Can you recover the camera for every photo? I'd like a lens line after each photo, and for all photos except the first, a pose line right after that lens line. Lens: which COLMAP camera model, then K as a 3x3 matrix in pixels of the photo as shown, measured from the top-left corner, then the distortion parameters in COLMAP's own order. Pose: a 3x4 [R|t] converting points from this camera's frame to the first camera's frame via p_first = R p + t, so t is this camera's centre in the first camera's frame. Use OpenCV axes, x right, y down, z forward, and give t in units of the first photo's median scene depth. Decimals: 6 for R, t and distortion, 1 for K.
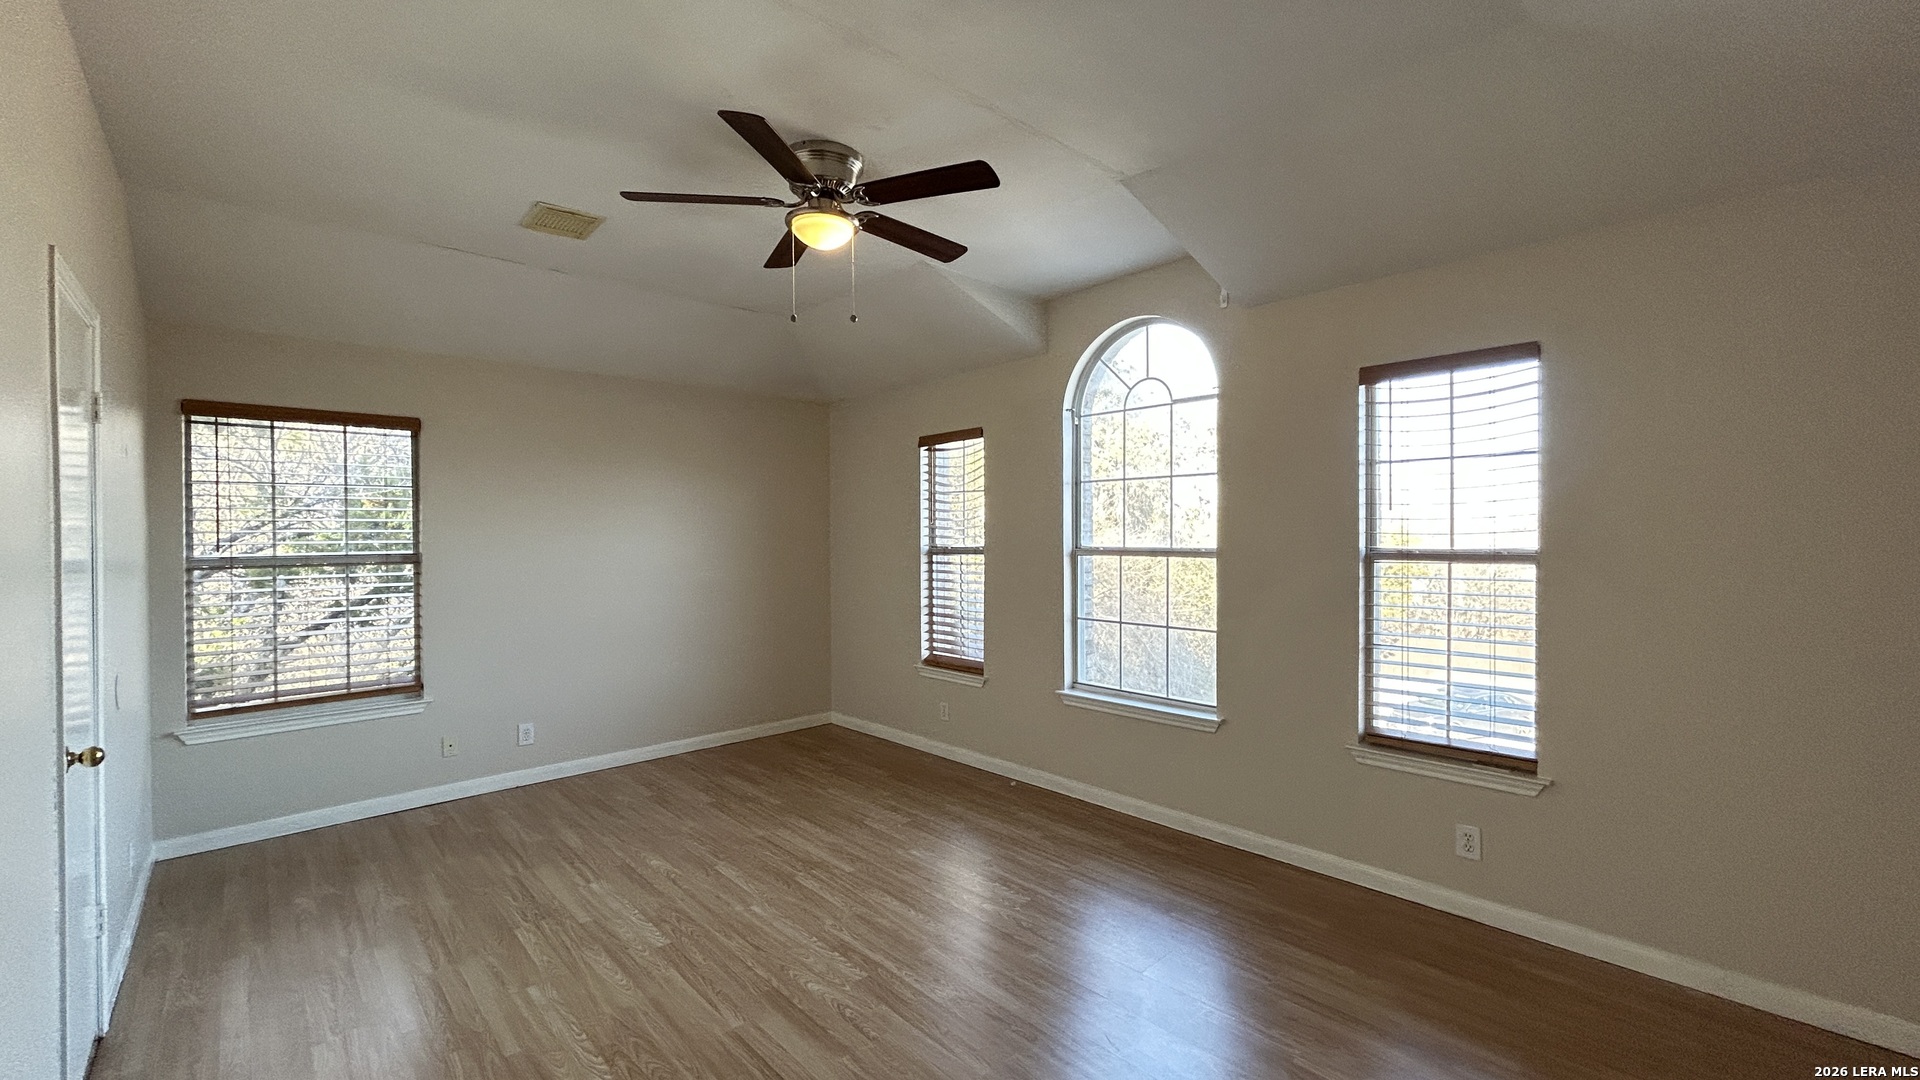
lens RADIAL K [[772.5, 0, 963.1], [0, 772.5, 540.3], [0, 0, 1]] dist [0.000444, -0.000169]
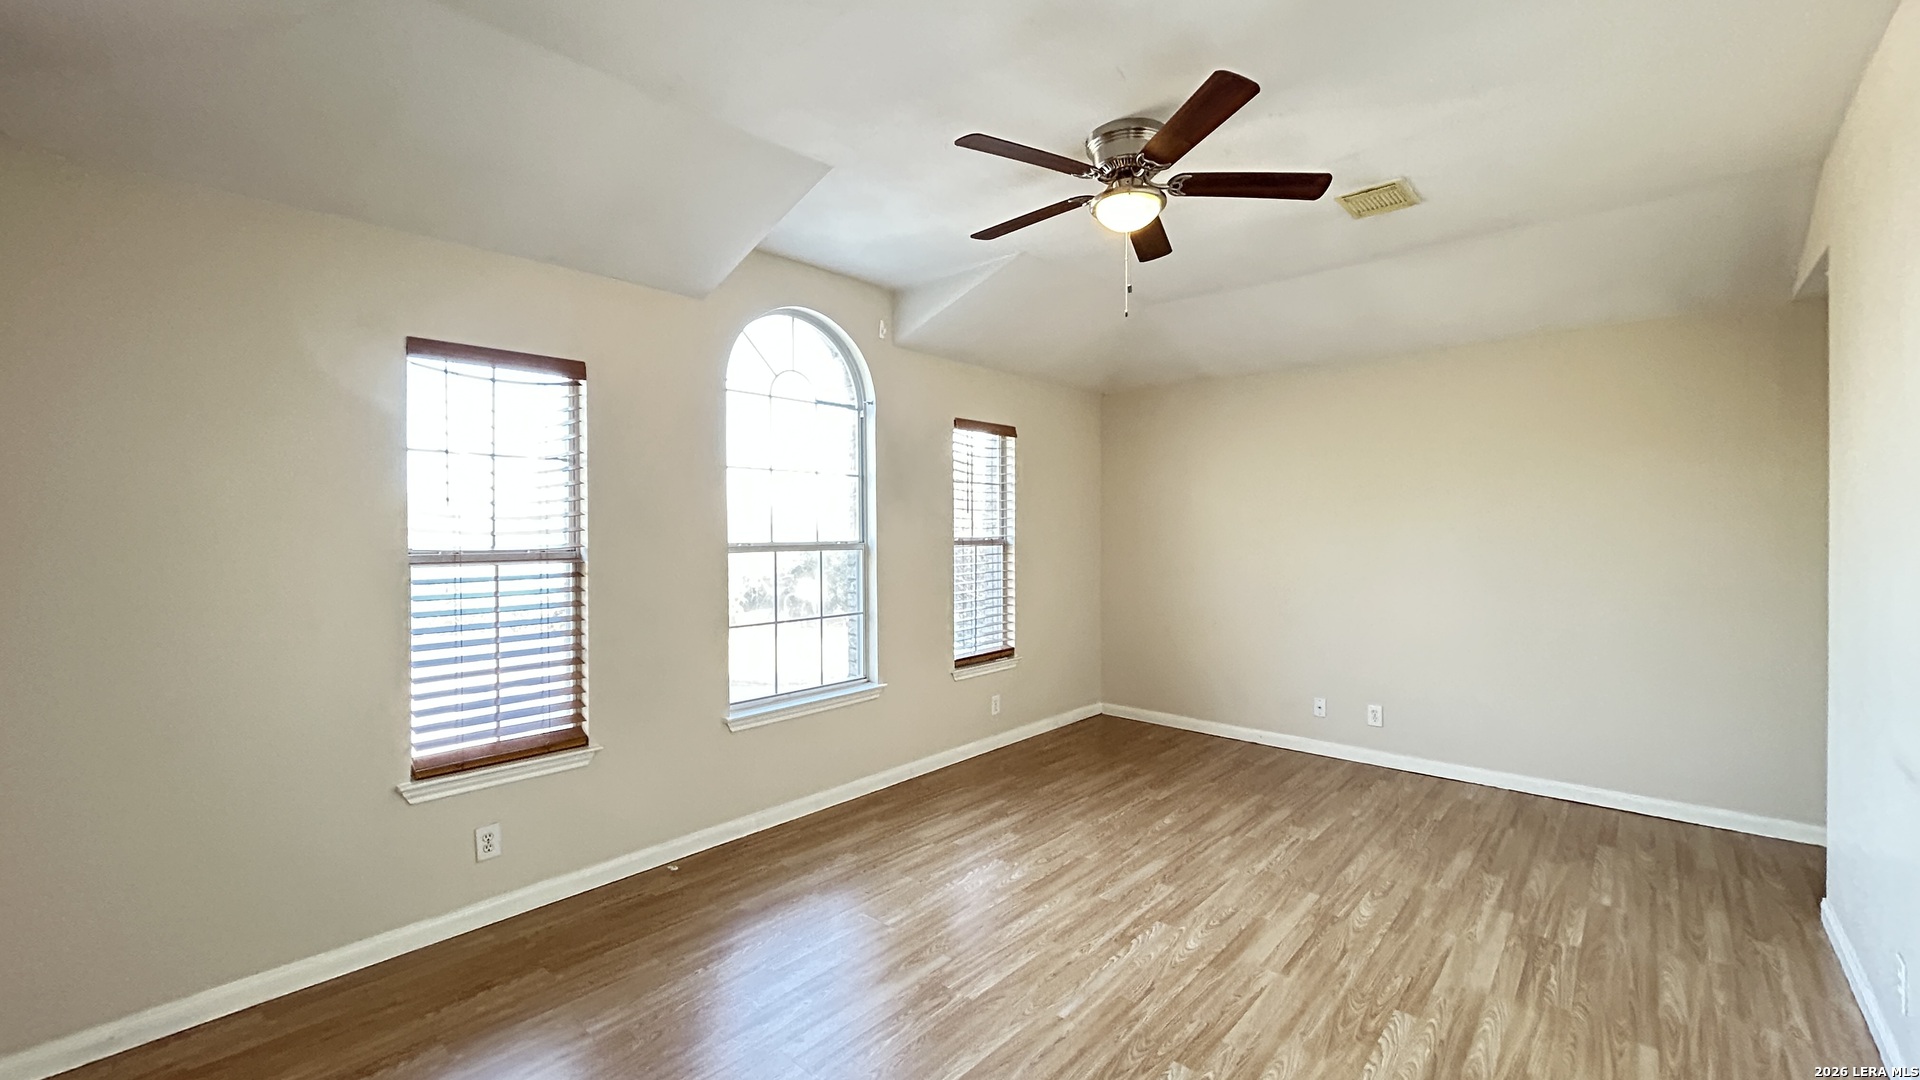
lens RADIAL K [[772.5, 0, 960.6], [0, 772.5, 546.1], [0, 0, 1]] dist [0.000444, -0.000169]
pose [[-0.086264, -0.016023, 0.996143, -0.884353], [0.015721, 0.999724, 0.017442, 0.000135], [-0.996148, 0.017165, -0.085988, 1.012033]]
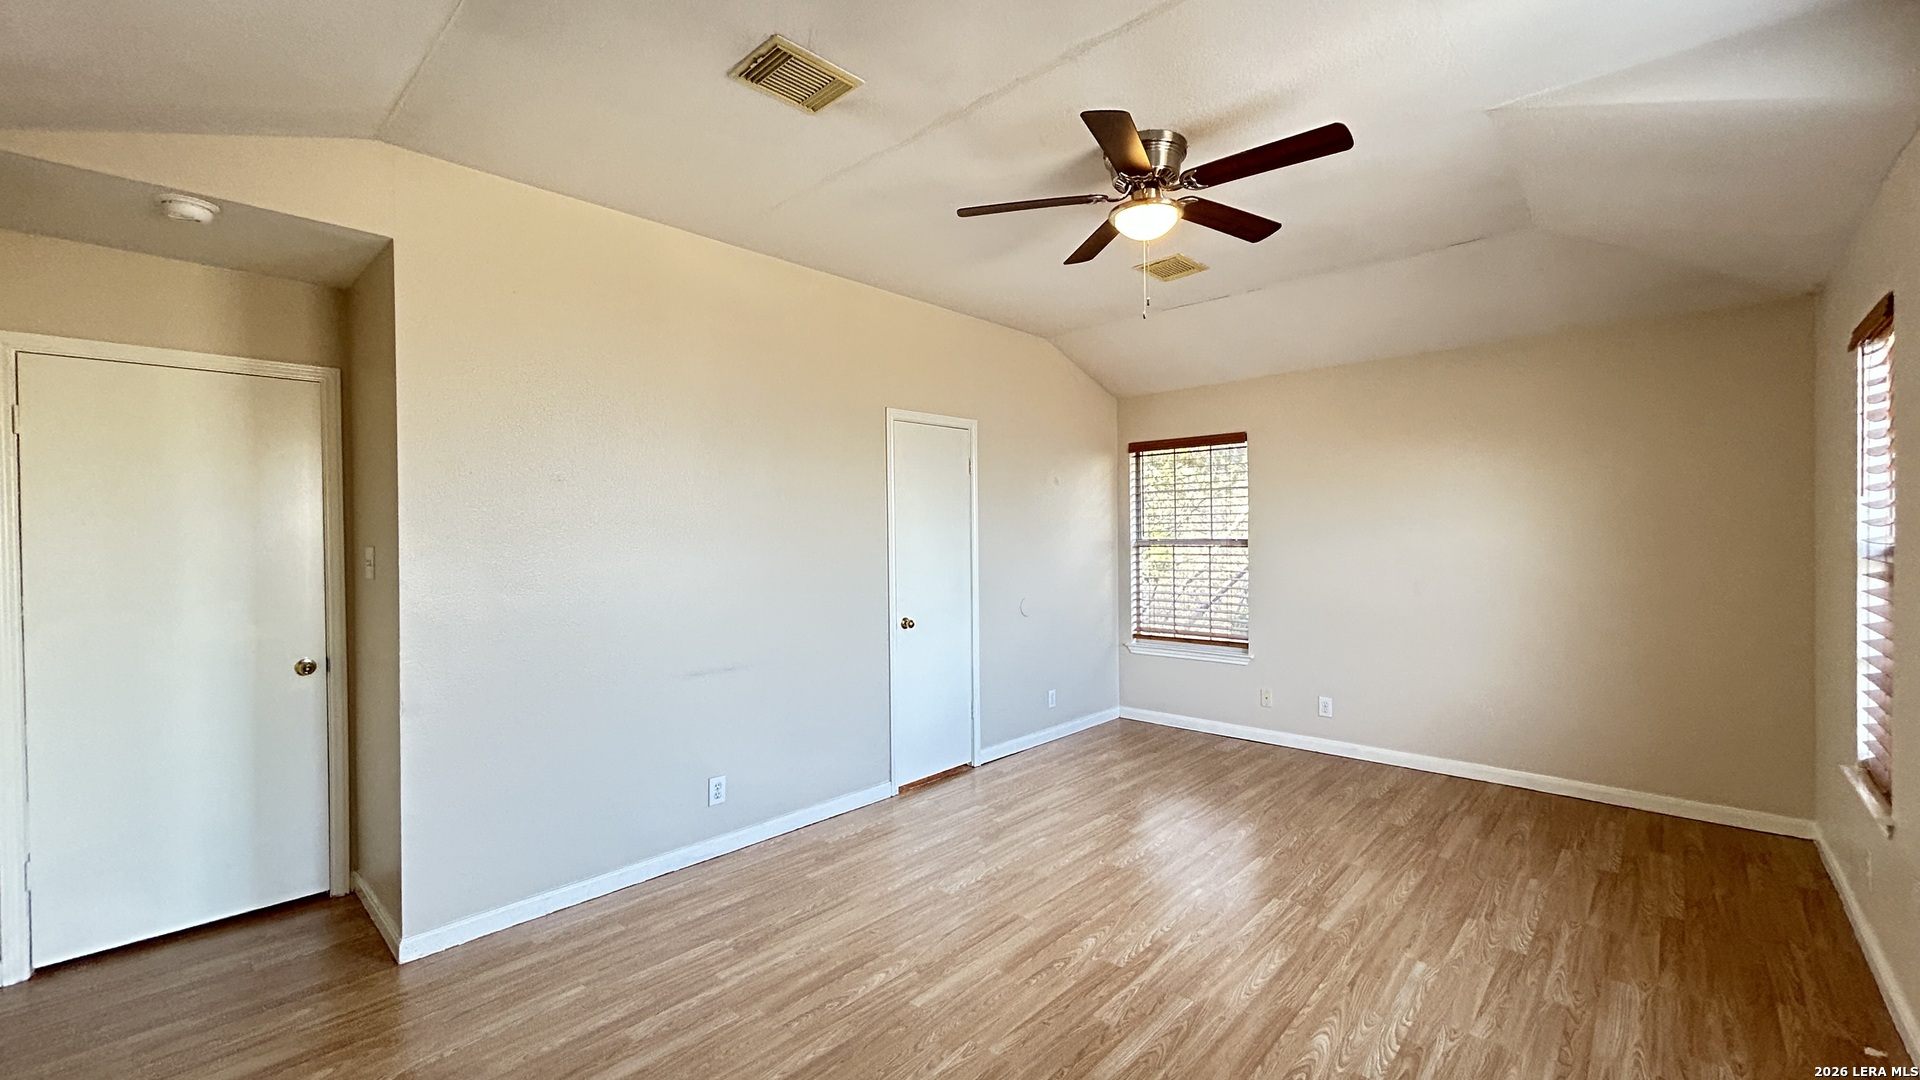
lens RADIAL K [[772.5, 0, 963.6], [0, 772.5, 529.6], [0, 0, 1]] dist [0.000444, -0.000169]
pose [[0.075483, 0.003812, -0.997140, 0.630918], [0.000264, 0.999993, 0.003842, -0.004370], [0.997147, -0.000554, 0.075481, 0.534315]]
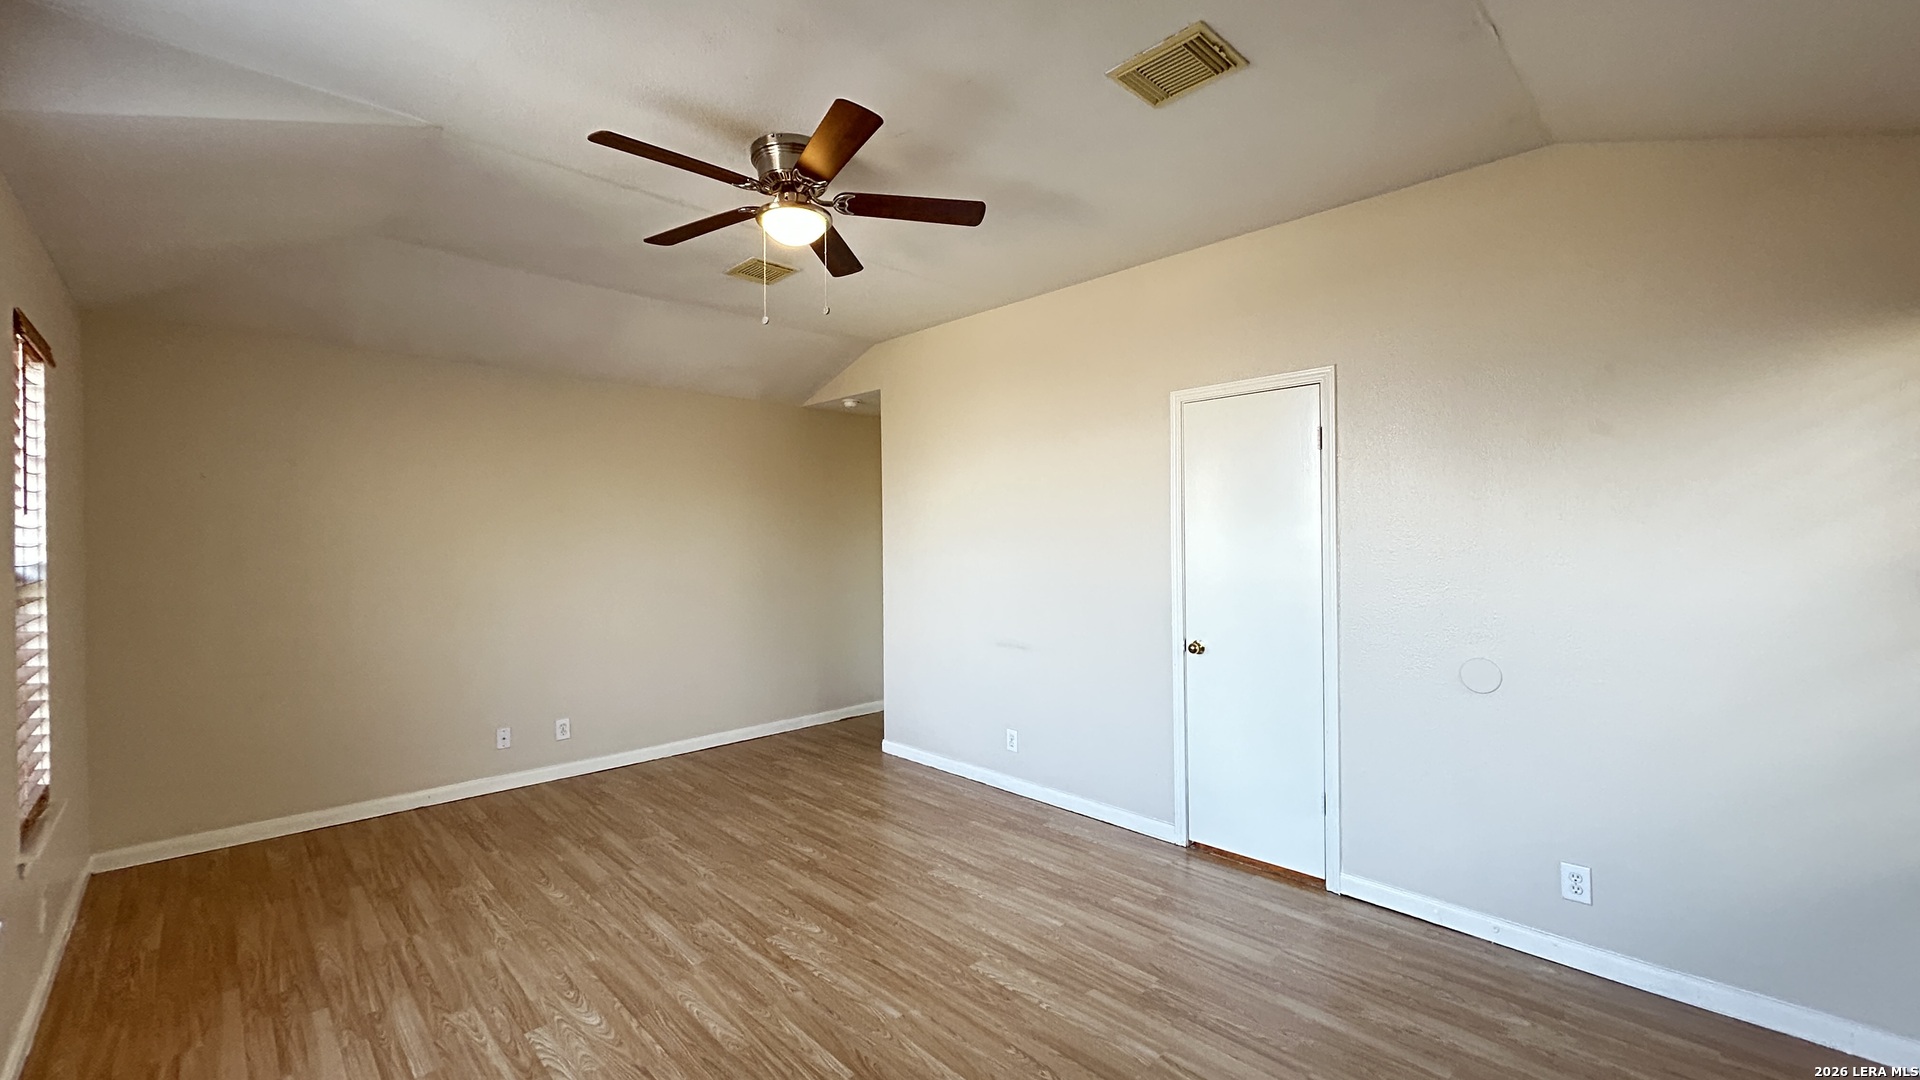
lens RADIAL K [[772.5, 0, 962.0], [0, 772.5, 526.5], [0, 0, 1]] dist [0.000444, -0.000169]
pose [[-0.999618, 0.015411, -0.022926, -0.285005], [0.015493, 0.999874, -0.003432, -0.009857], [0.022870, -0.003786, -0.999731, 1.555312]]
